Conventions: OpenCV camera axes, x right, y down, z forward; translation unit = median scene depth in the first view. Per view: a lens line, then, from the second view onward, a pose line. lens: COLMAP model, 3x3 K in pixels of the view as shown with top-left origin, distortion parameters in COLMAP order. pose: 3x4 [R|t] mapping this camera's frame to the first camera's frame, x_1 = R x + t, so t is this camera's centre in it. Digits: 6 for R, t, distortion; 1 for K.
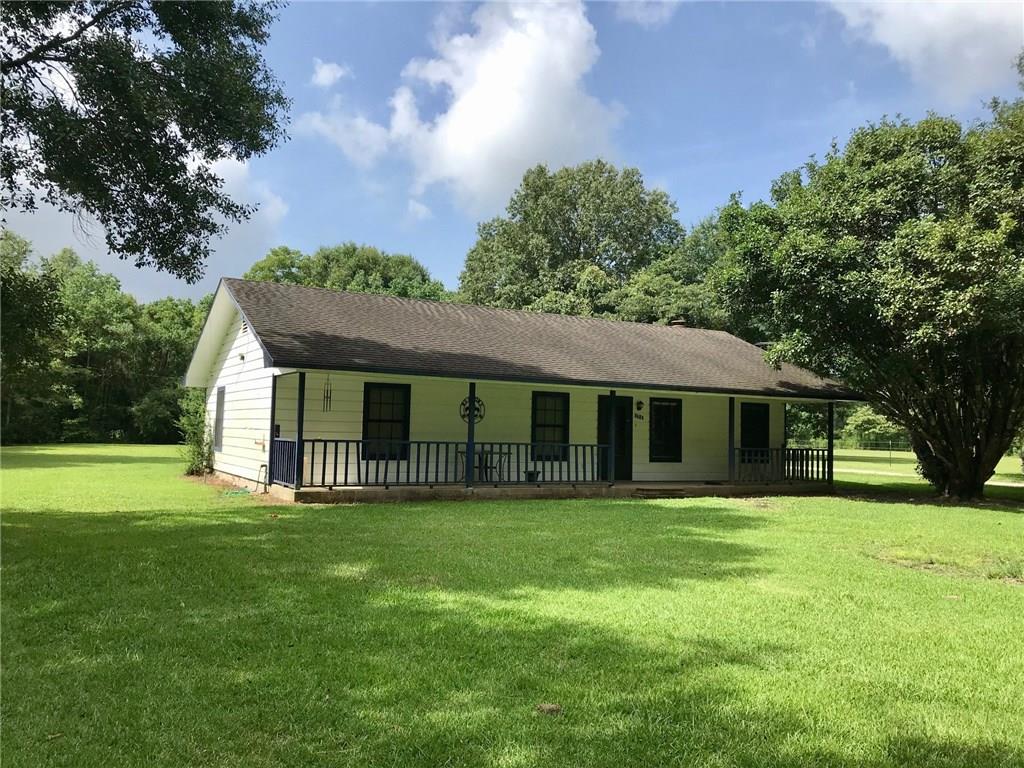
lens RADIAL K [[836.2, 0, 512.0], [0, 836.2, 384.0], [0, 0, 1]] dist [0.009405, 0.005656]
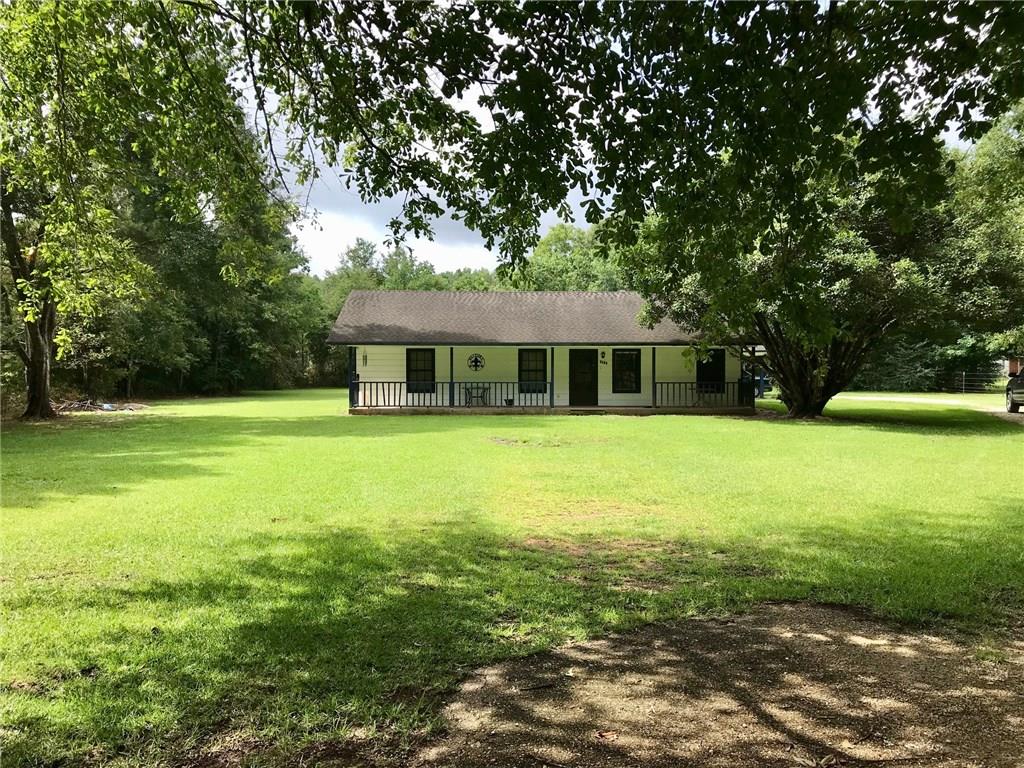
lens RADIAL K [[836.2, 0, 512.0], [0, 836.2, 384.0], [0, 0, 1]] dist [0.009405, 0.005656]
pose [[0.870623, -0.011889, -0.491808, 0.774752], [0.049418, 0.996765, 0.063387, -0.024929], [0.489463, -0.079490, 0.868394, -0.371936]]
